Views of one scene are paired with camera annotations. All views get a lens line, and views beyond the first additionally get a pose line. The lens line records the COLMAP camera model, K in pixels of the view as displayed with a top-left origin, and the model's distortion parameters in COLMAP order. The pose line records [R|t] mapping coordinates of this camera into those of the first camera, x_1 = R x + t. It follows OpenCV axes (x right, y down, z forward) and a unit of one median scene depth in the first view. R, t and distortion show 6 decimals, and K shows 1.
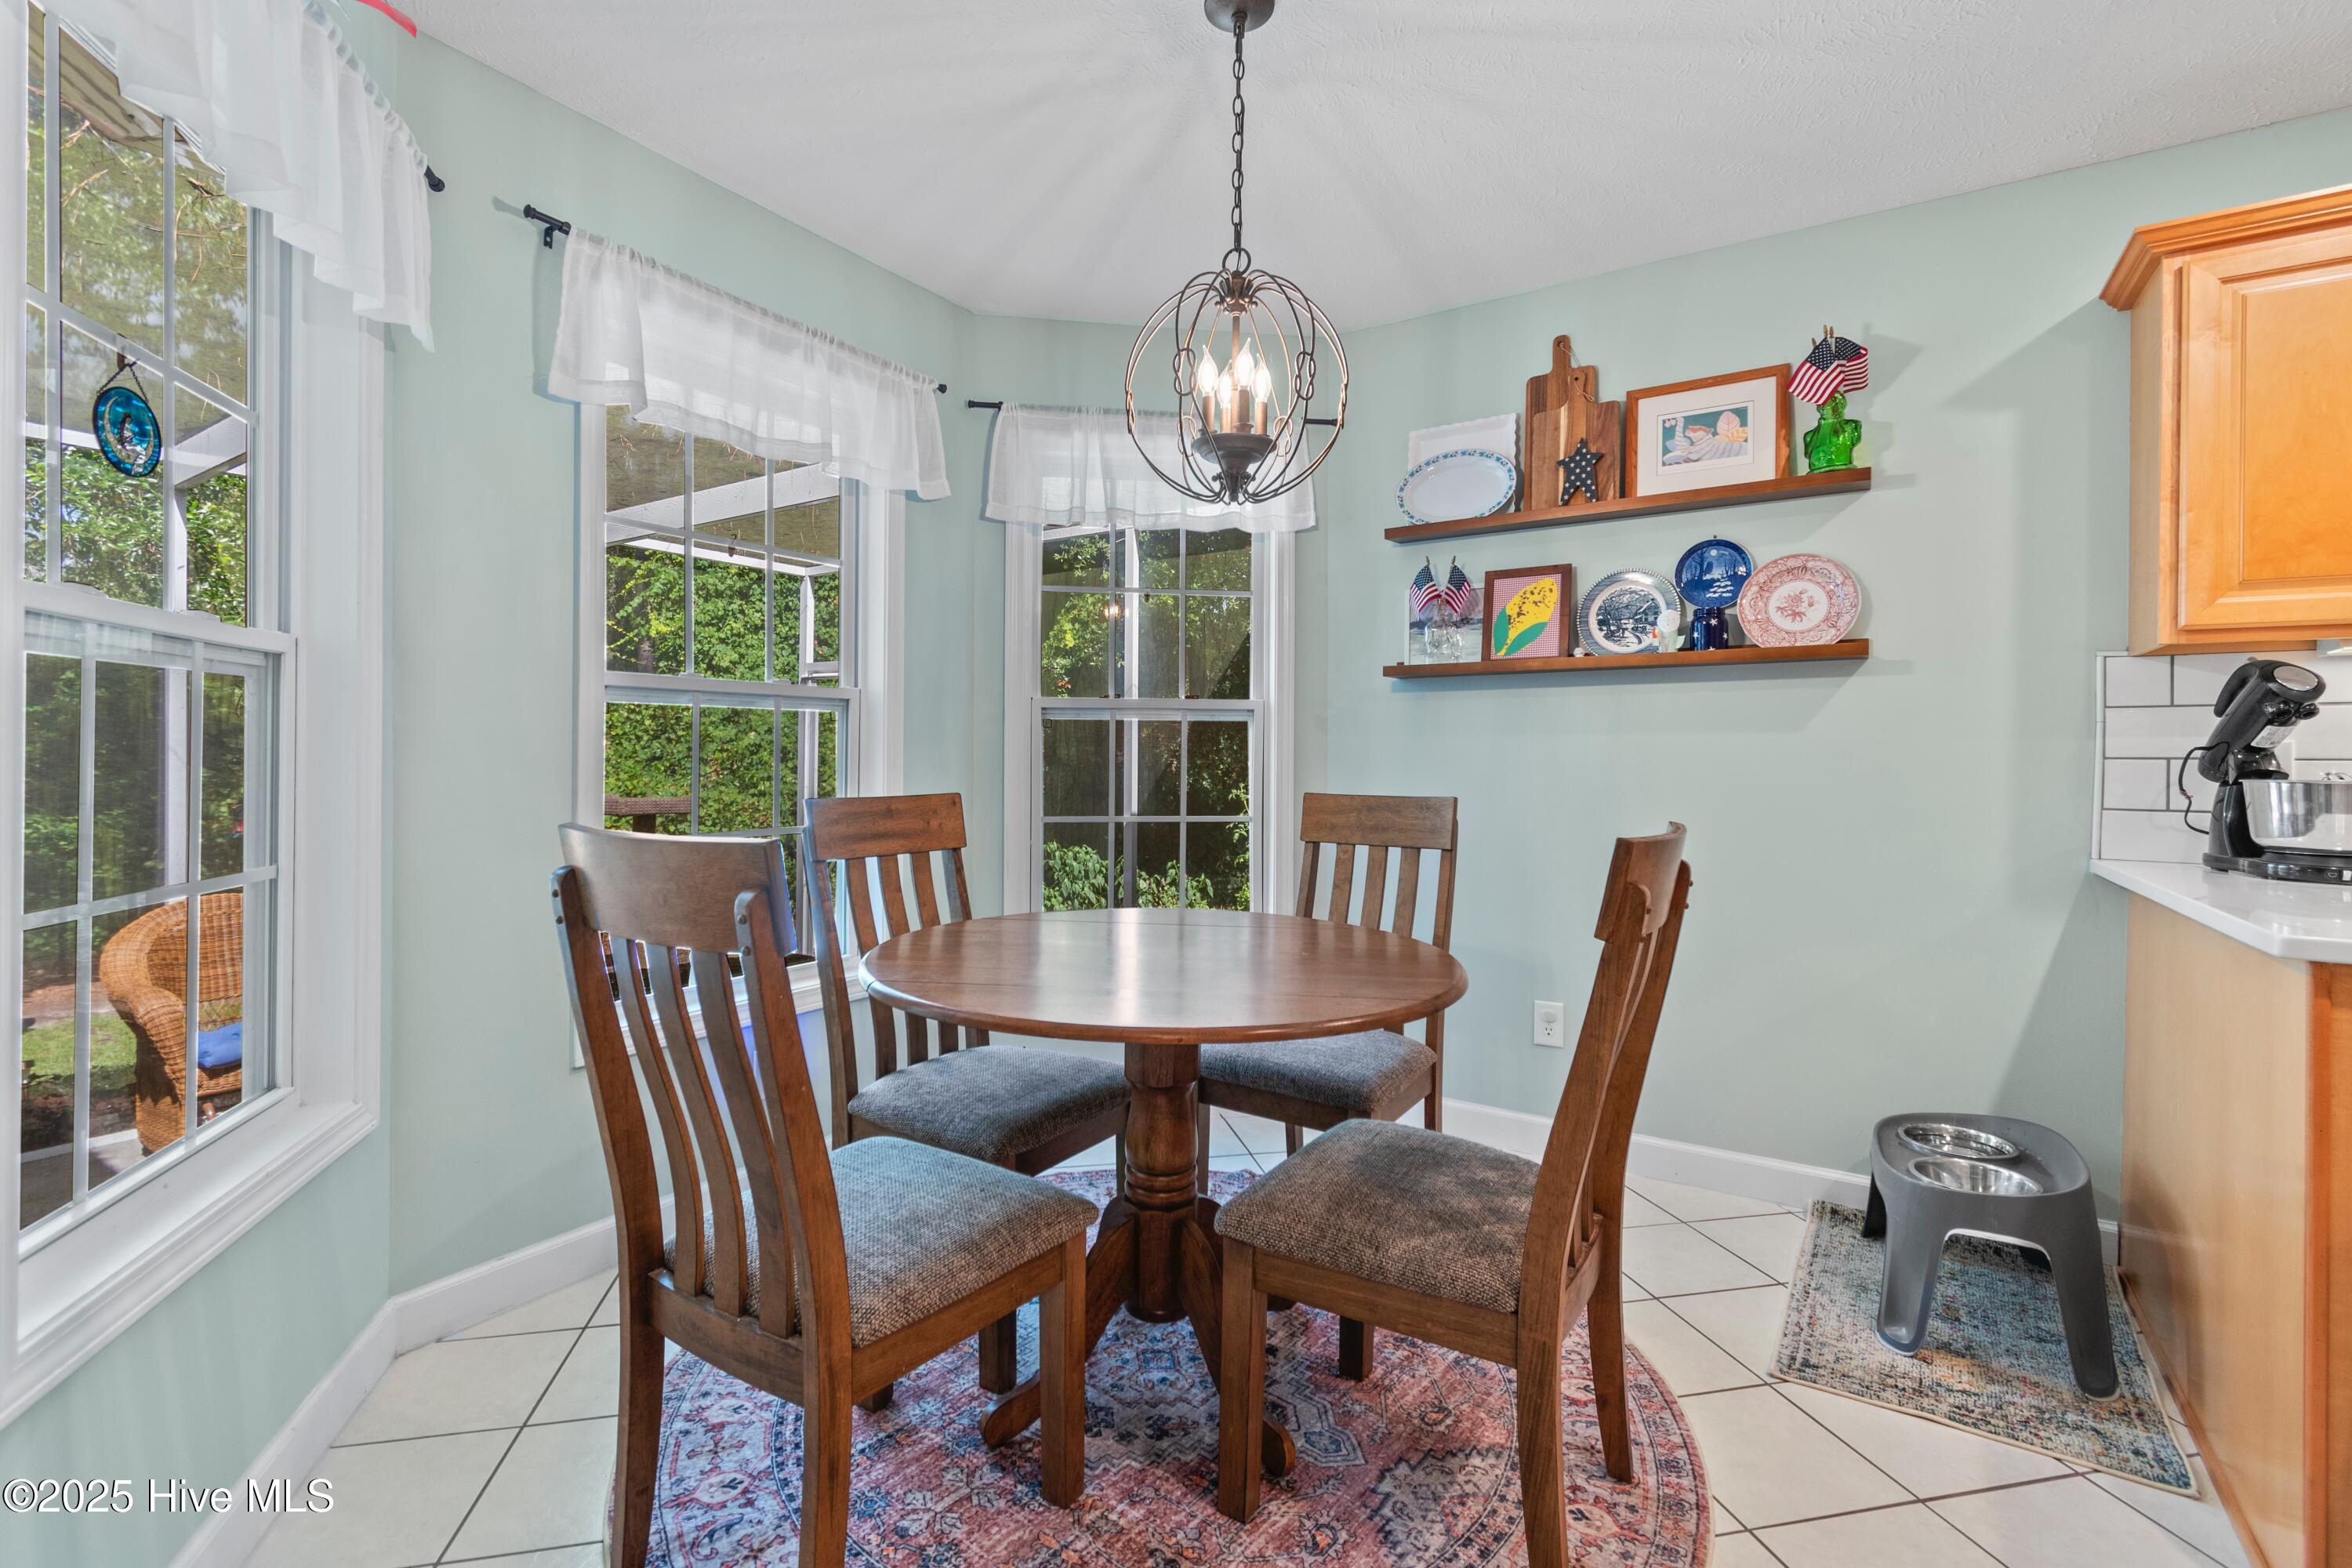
lens RADIAL K [[1046.6, 0, 1190.2], [0, 1046.6, 759.9], [0, 0, 1]] dist [0.003608, -0.001101]
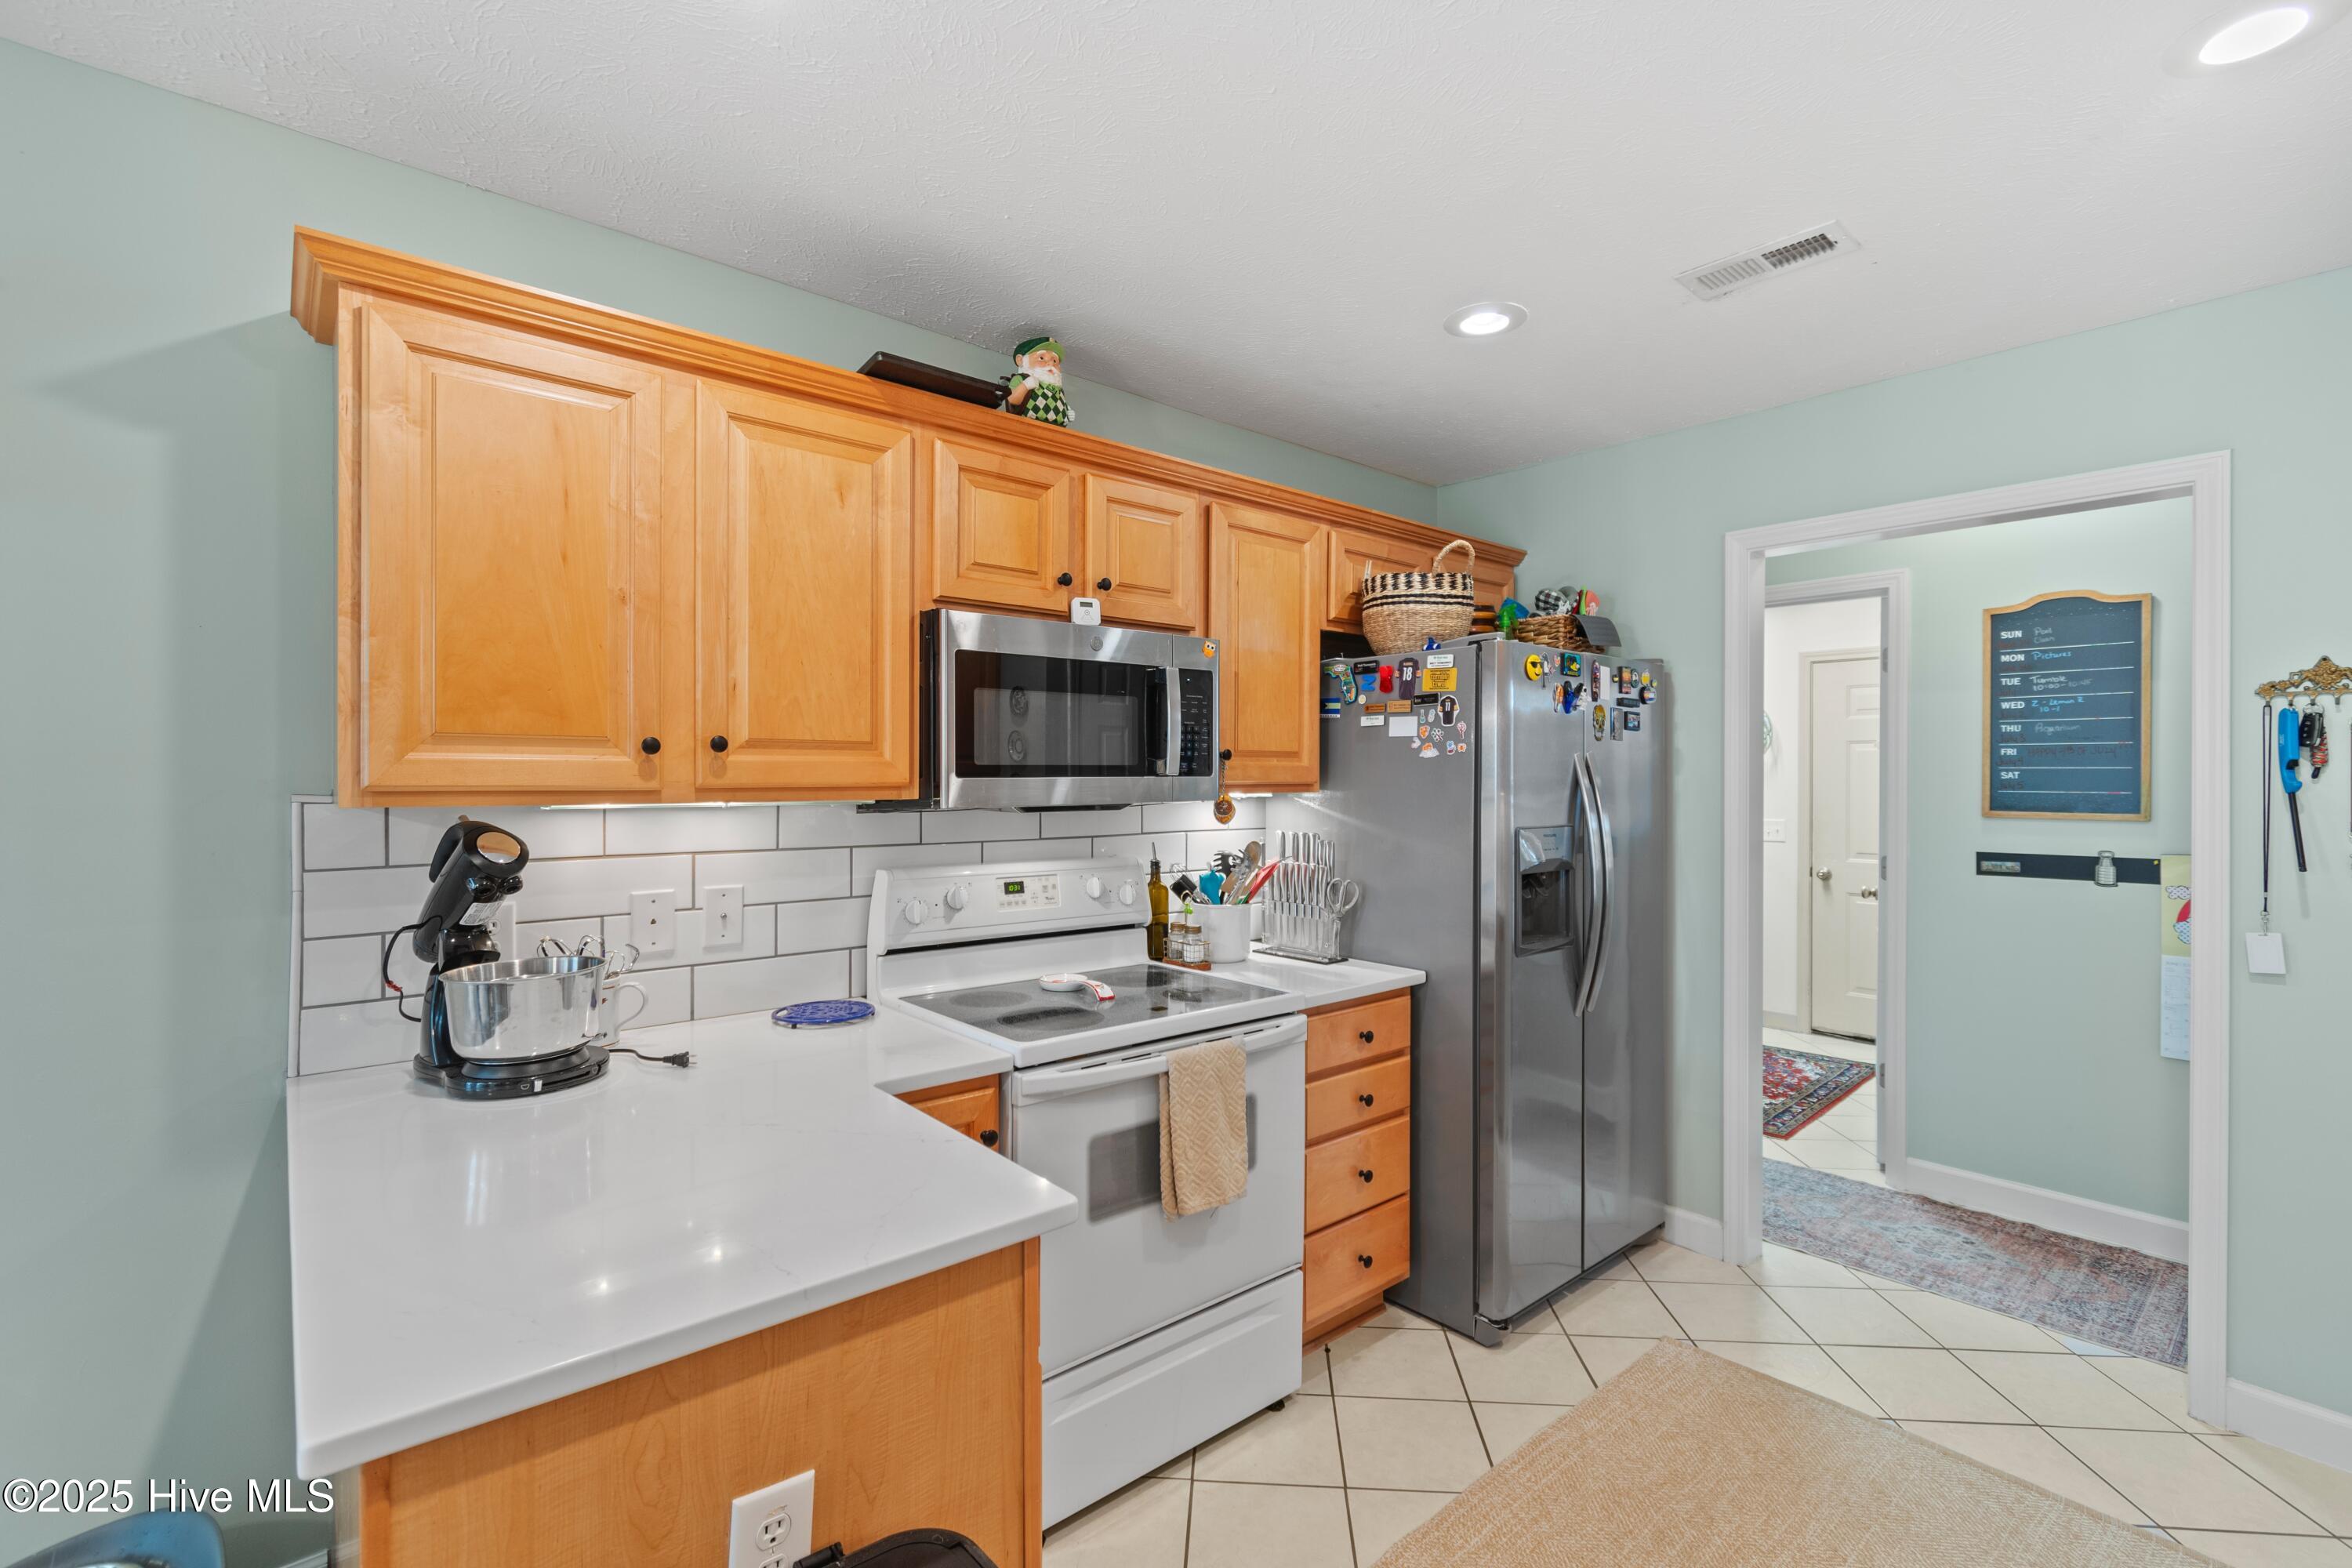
lens RADIAL K [[1046.6, 0, 1175.6], [0, 1046.6, 782.2], [0, 0, 1]] dist [0.003608, -0.001101]
pose [[0.287399, -0.010025, 0.957758, 0.387304], [0.003073, 0.999950, 0.009544, -0.134323], [-0.957806, 0.000200, 0.287416, 0.223910]]
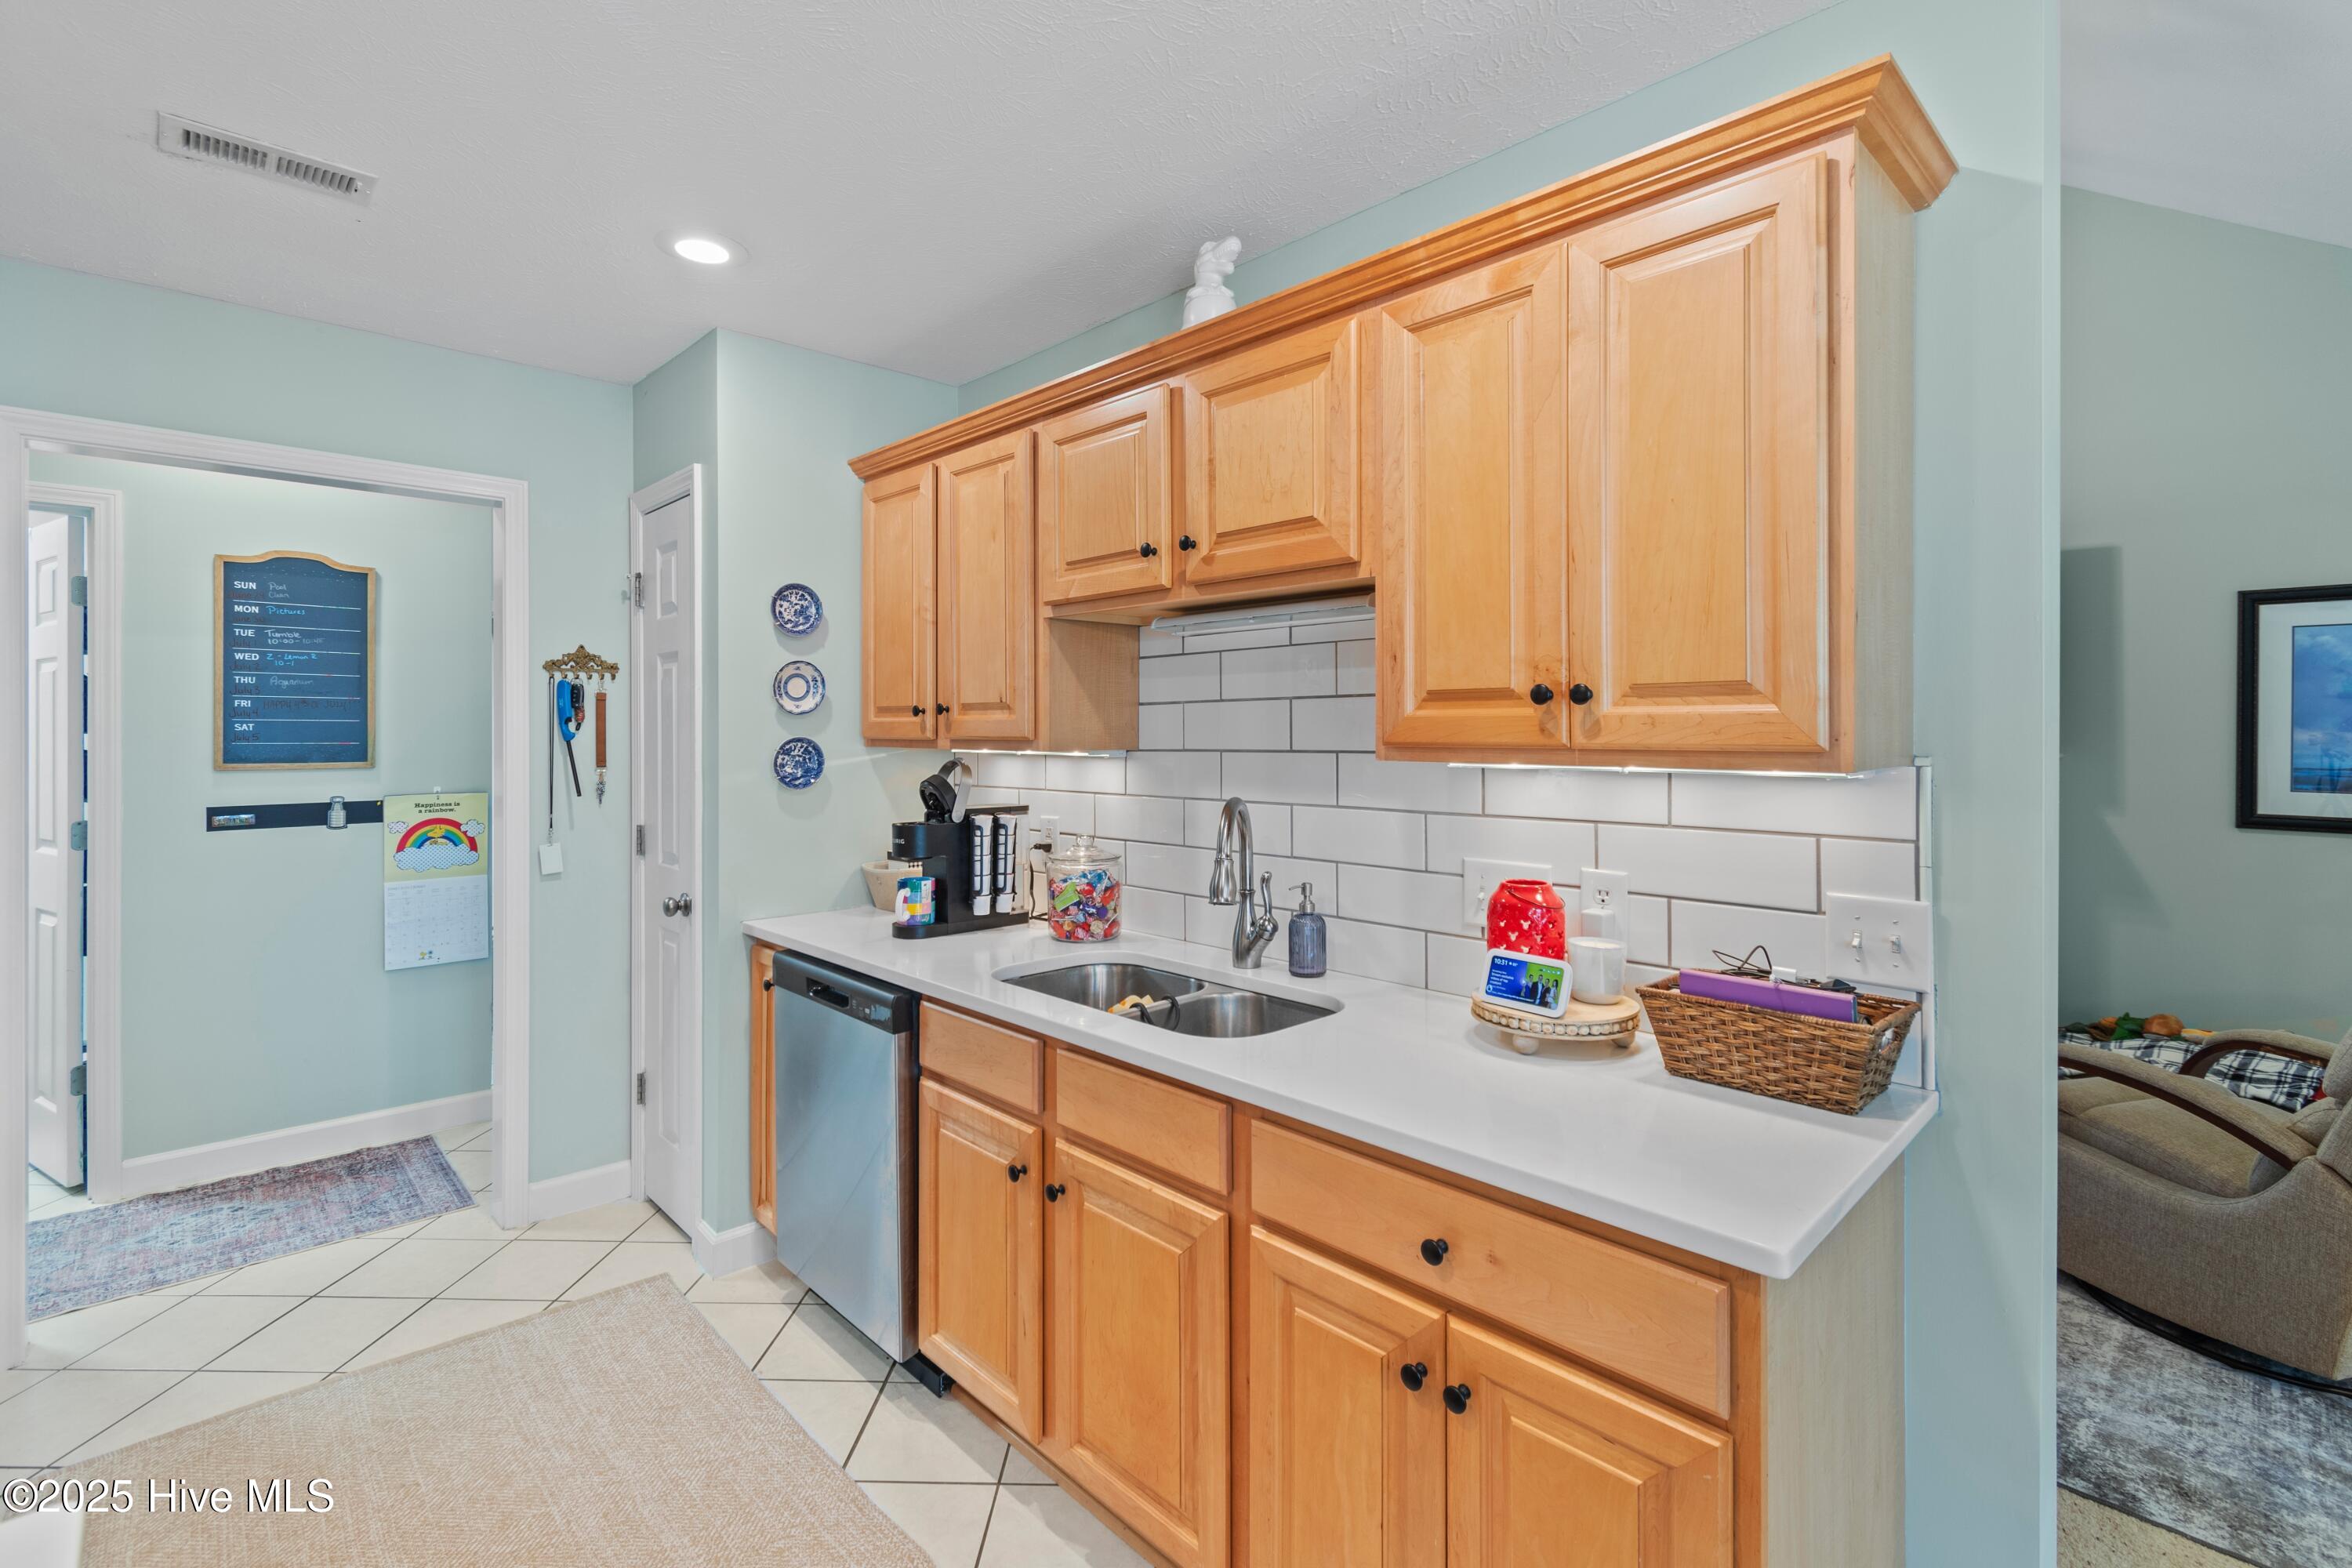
lens RADIAL K [[1046.6, 0, 1192.8], [0, 1046.6, 734.5], [0, 0, 1]] dist [0.003608, -0.001101]
pose [[-0.971536, -0.007901, 0.236762, 0.523110], [-0.006195, 0.999949, 0.007950, -0.136383], [-0.236813, 0.006257, -0.971535, 0.682085]]
